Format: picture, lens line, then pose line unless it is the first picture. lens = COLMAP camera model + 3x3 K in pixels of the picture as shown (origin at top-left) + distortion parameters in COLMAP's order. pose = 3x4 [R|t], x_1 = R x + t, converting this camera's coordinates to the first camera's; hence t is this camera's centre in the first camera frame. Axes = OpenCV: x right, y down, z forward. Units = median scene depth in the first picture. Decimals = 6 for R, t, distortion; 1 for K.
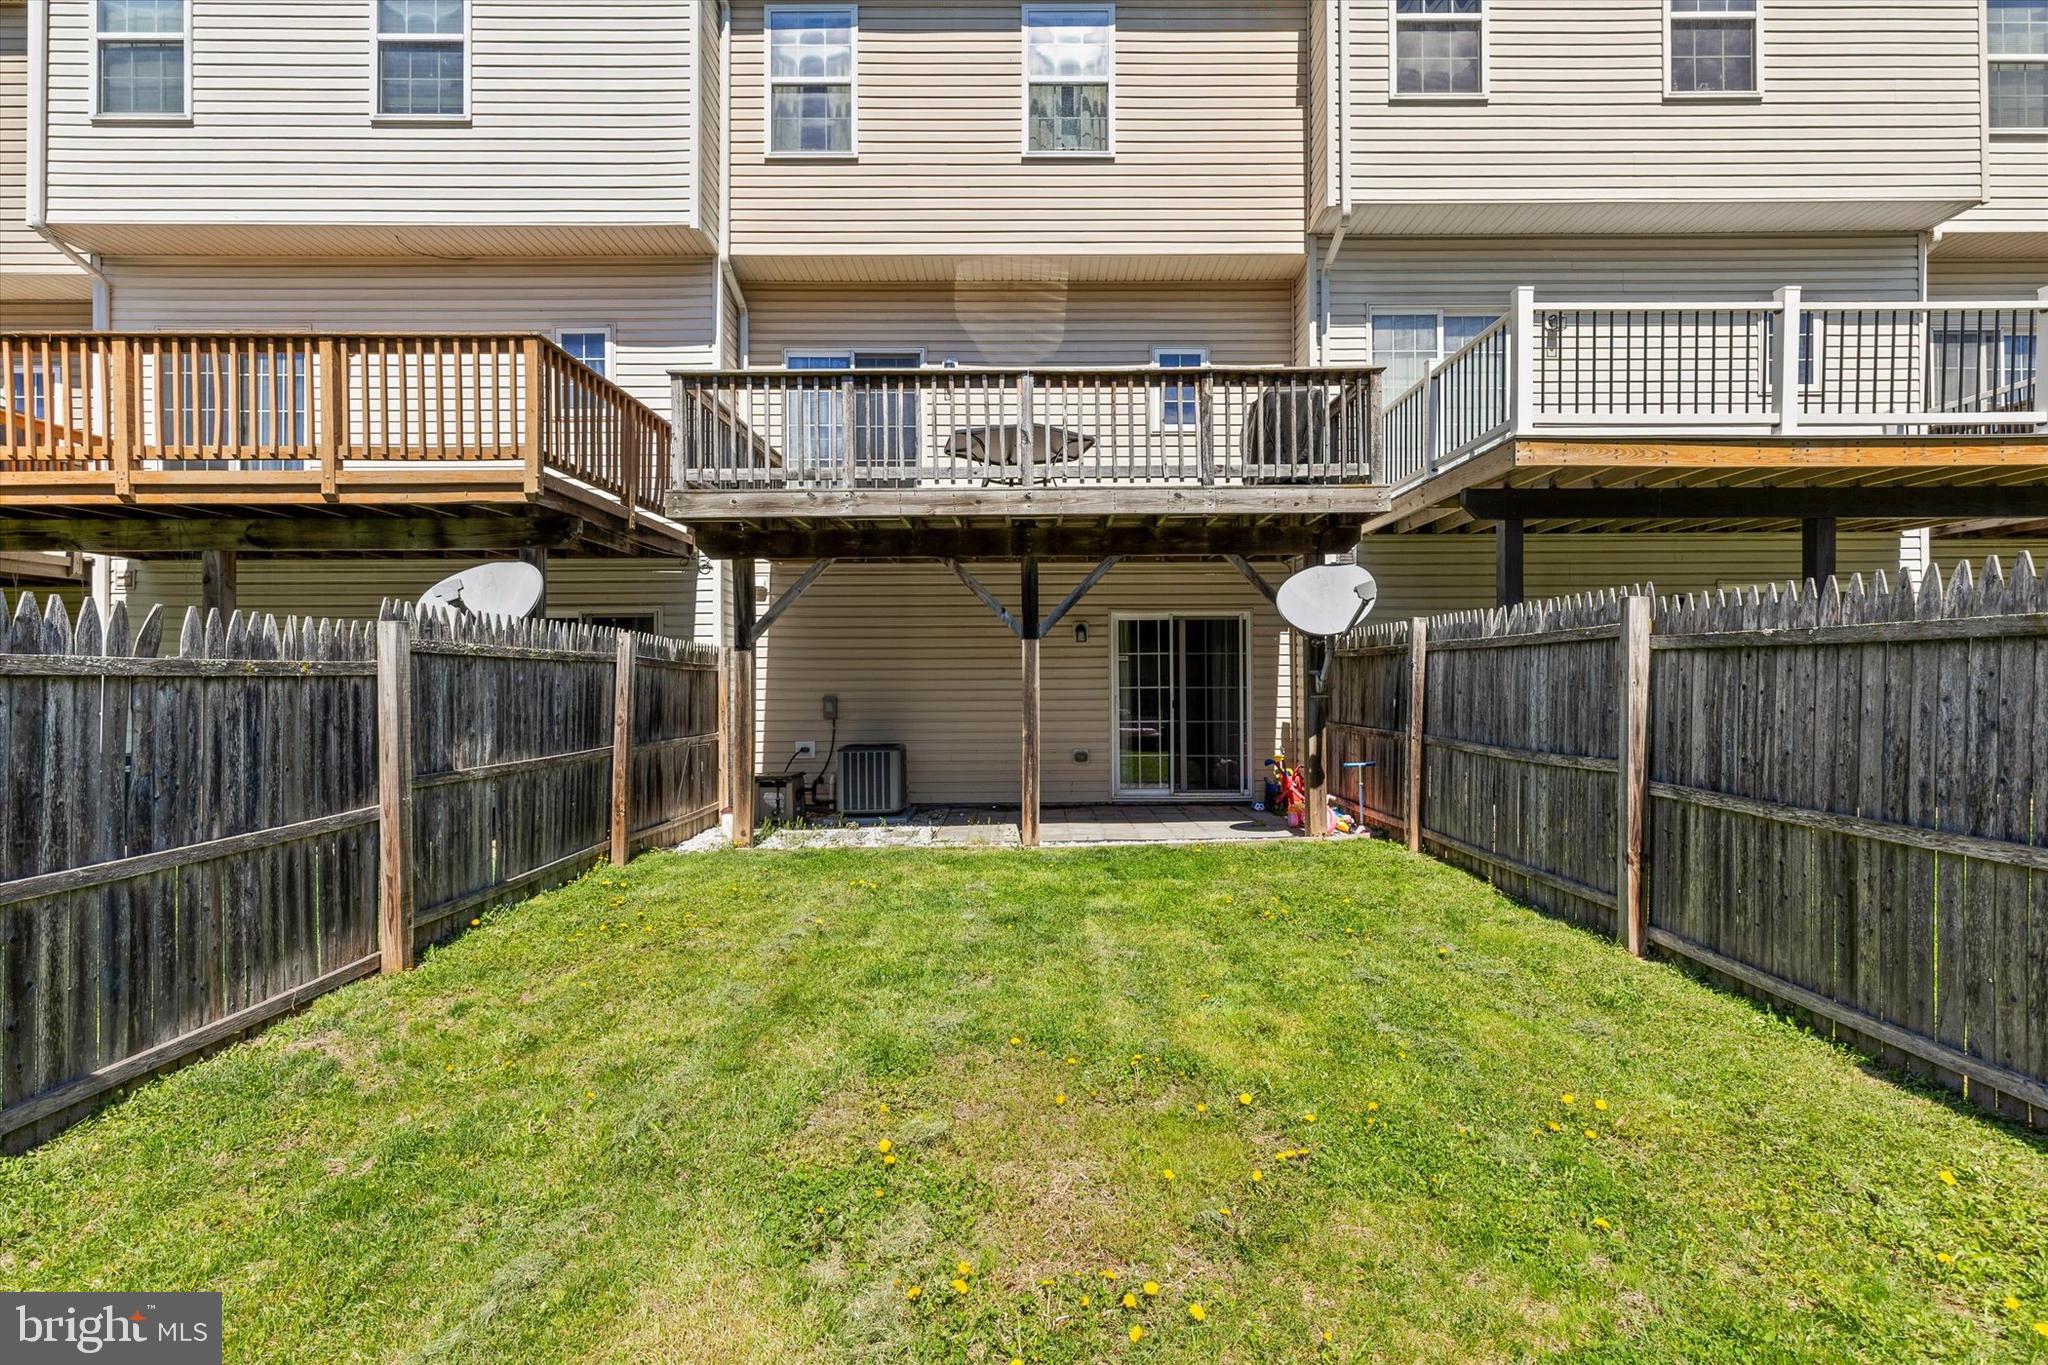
lens RADIAL K [[926.3, 0, 1028.0], [0, 926.3, 684.5], [0, 0, 1]] dist [0.005372, 0.001541]
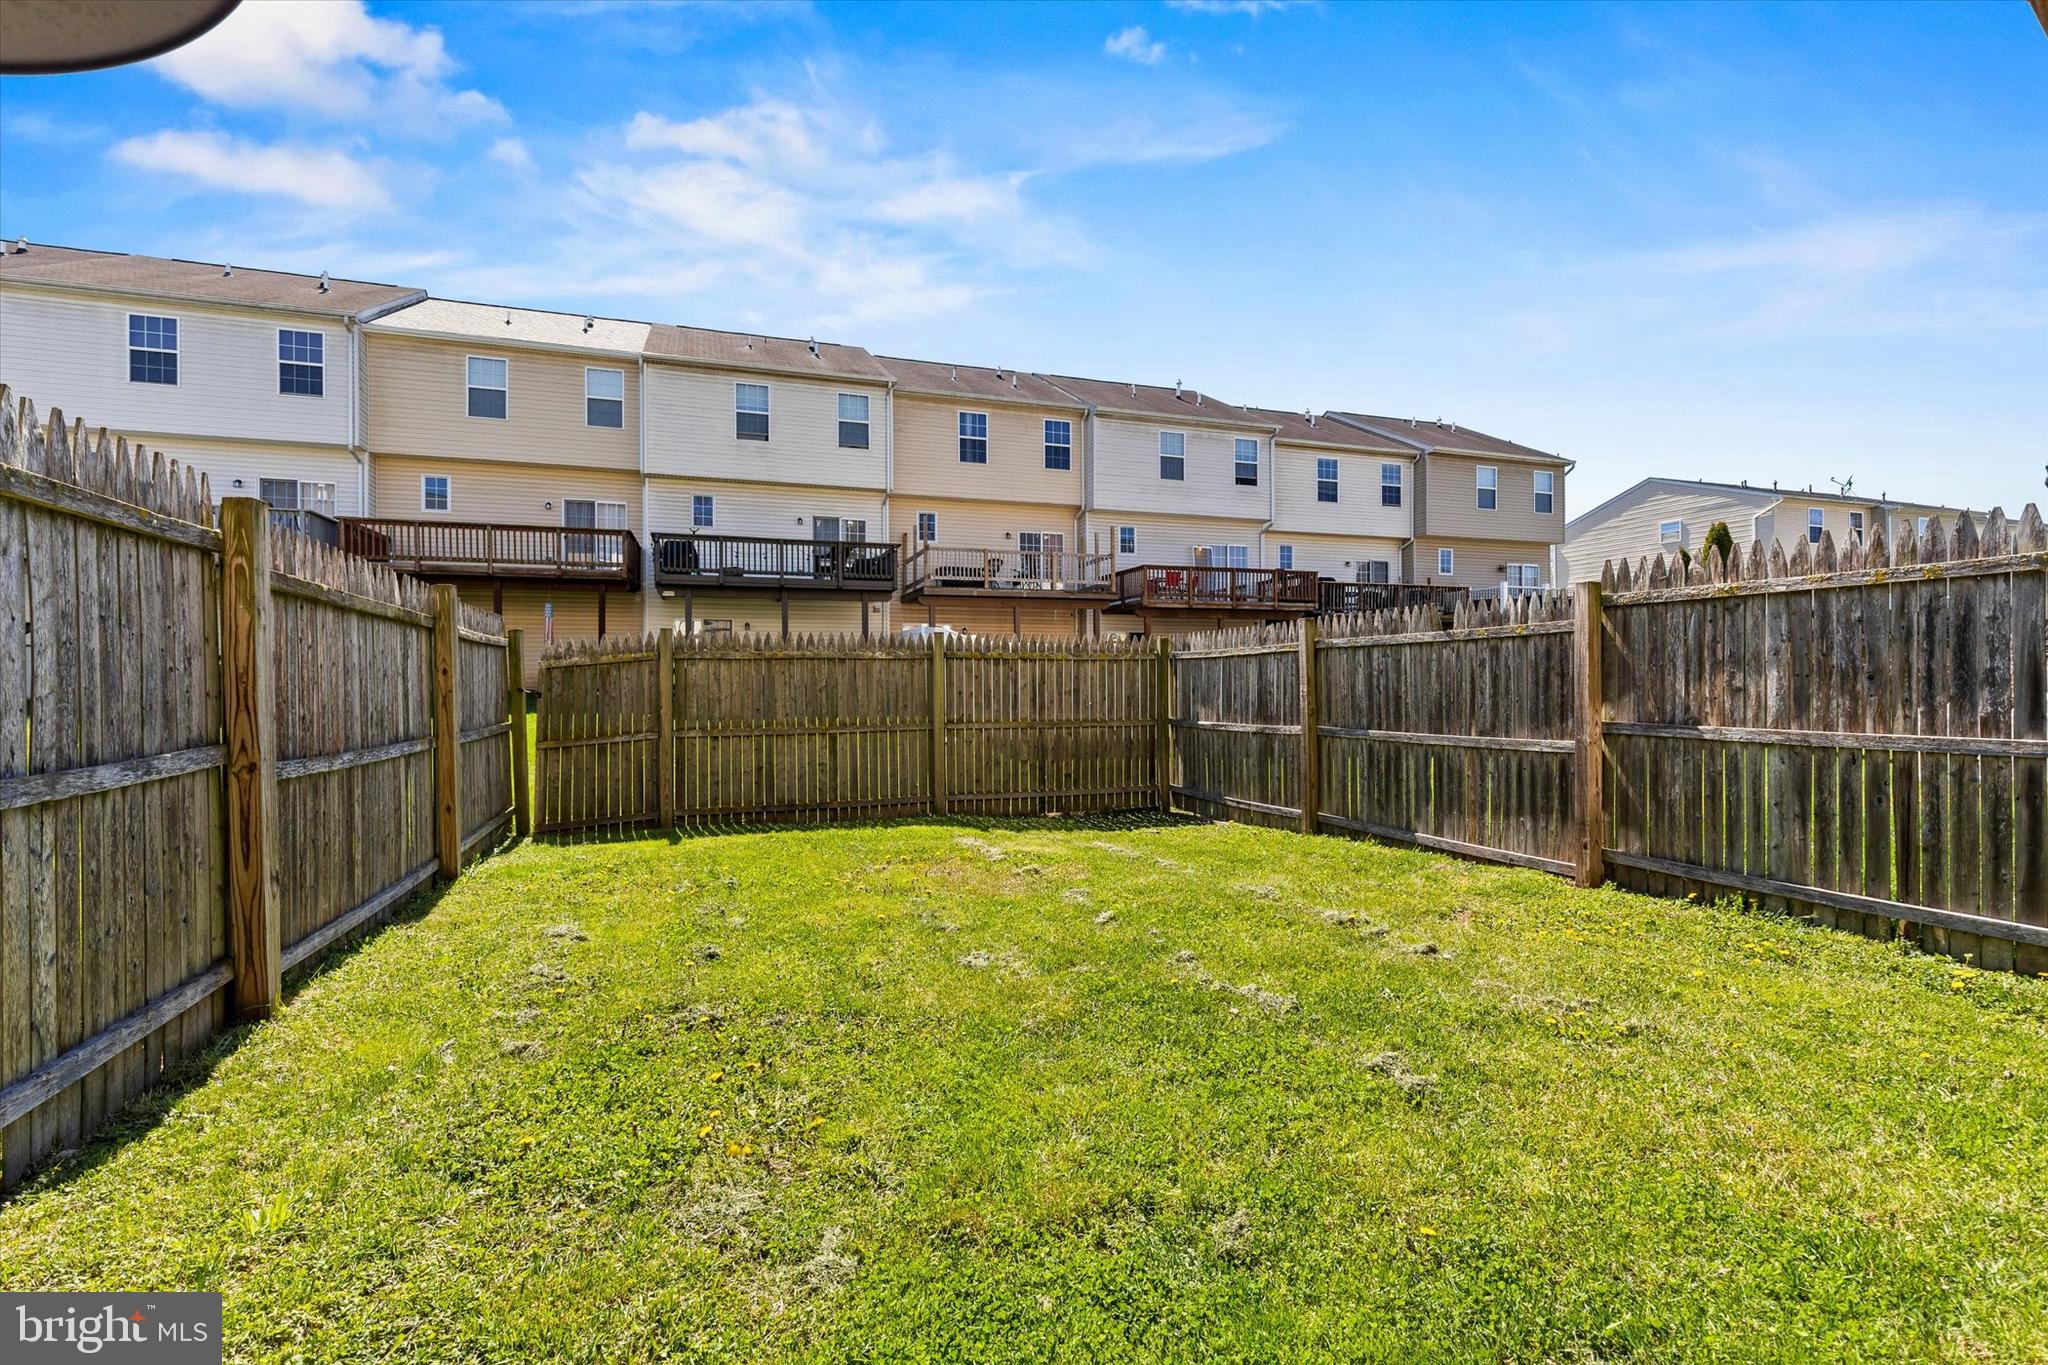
lens RADIAL K [[926.3, 0, 1030.2], [0, 926.3, 683.4], [0, 0, 1]] dist [0.005372, 0.001541]
pose [[-0.941201, 0.012898, -0.337600, 0.407437], [0.012506, 0.999916, 0.003336, 0.051155], [0.337615, -0.001082, -0.941284, 2.138271]]
